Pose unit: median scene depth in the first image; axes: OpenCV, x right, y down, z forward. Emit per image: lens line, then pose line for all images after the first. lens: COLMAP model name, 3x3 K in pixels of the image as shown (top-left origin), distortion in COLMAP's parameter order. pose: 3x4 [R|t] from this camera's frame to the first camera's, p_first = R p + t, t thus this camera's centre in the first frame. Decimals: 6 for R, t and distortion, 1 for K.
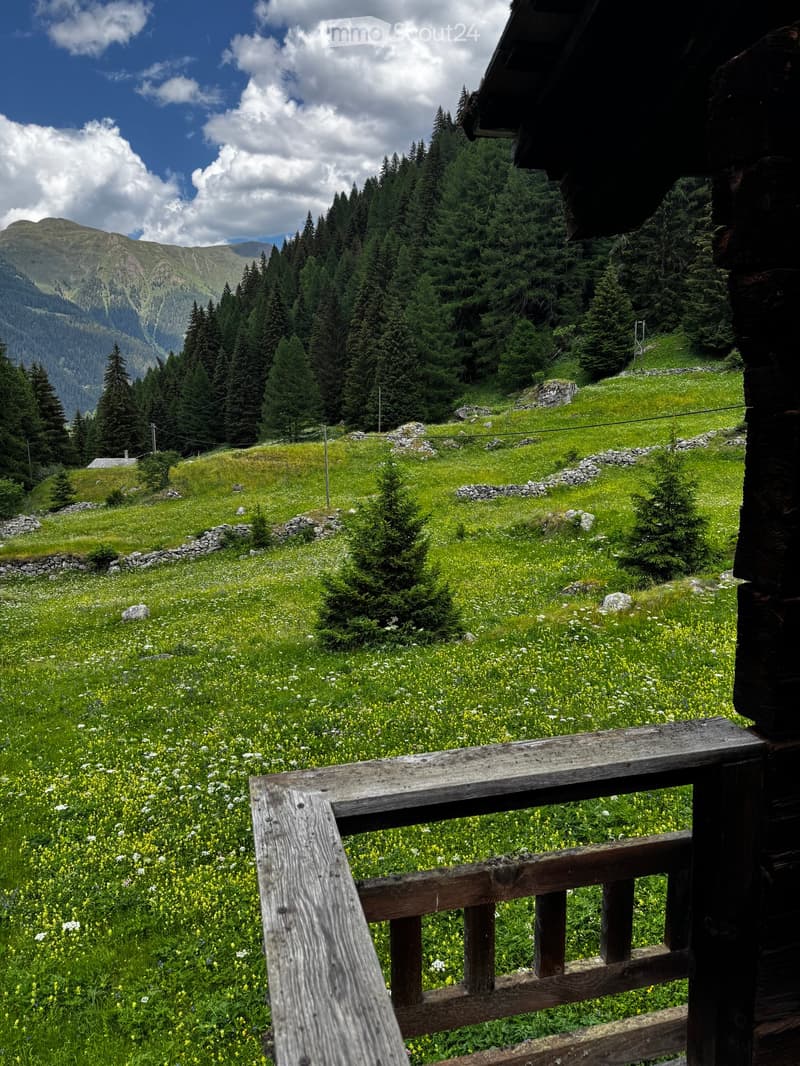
lens RADIAL K [[756.0, 0, 399.9], [0, 756.0, 534.9], [0, 0, 1]] dist [0.068883, -0.075384]
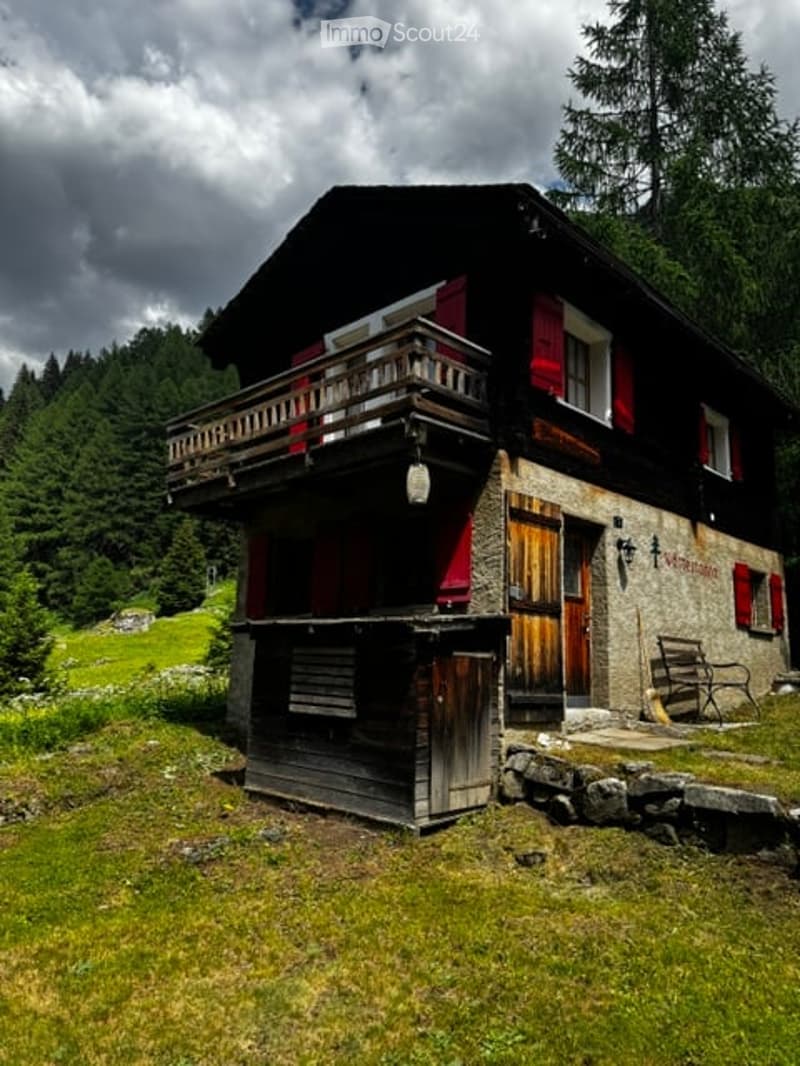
lens RADIAL K [[756.0, 0, 392.4], [0, 756.0, 525.6], [0, 0, 1]] dist [0.068883, -0.075384]
pose [[0.860195, 0.120928, 0.495420, -0.018595], [0.054723, 0.943980, -0.325434, 0.038161], [-0.507020, 0.307047, 0.805390, -0.056314]]
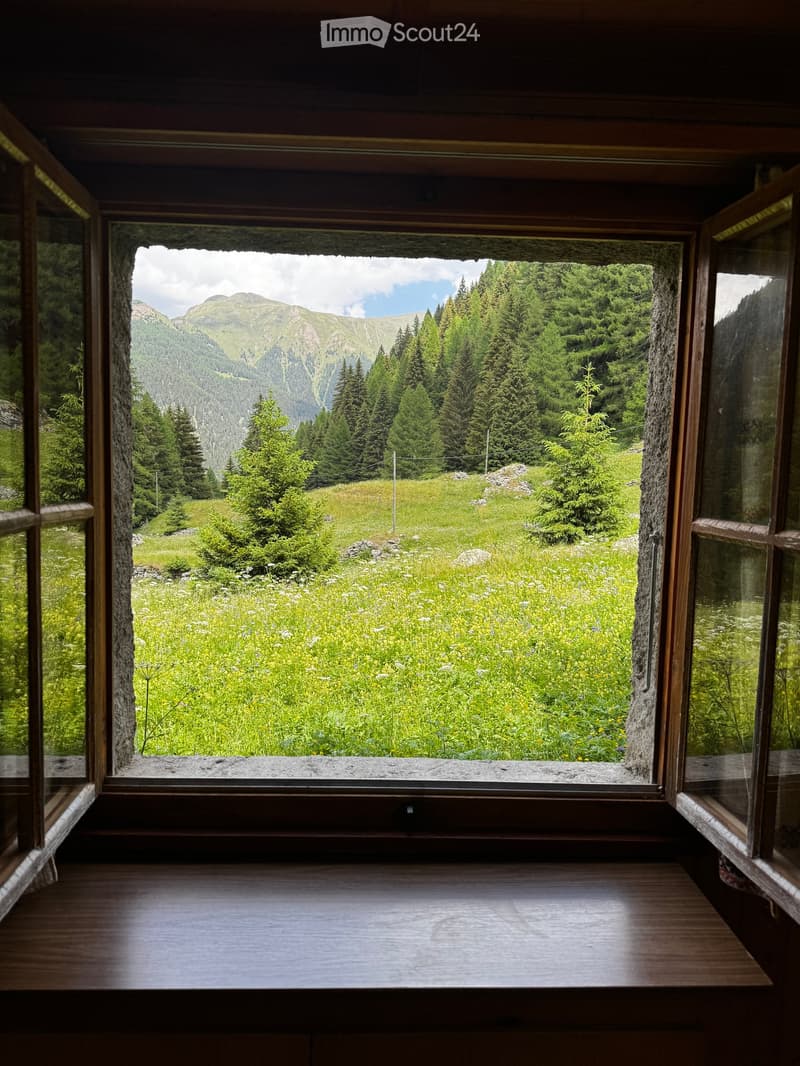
lens RADIAL K [[756.0, 0, 395.2], [0, 756.0, 531.1], [0, 0, 1]] dist [0.068883, -0.075384]
pose [[0.975998, 0.044789, -0.213124, 0.058596], [-0.063378, 0.994681, -0.081200, 0.020326], [0.208353, 0.092758, 0.973645, 0.016793]]
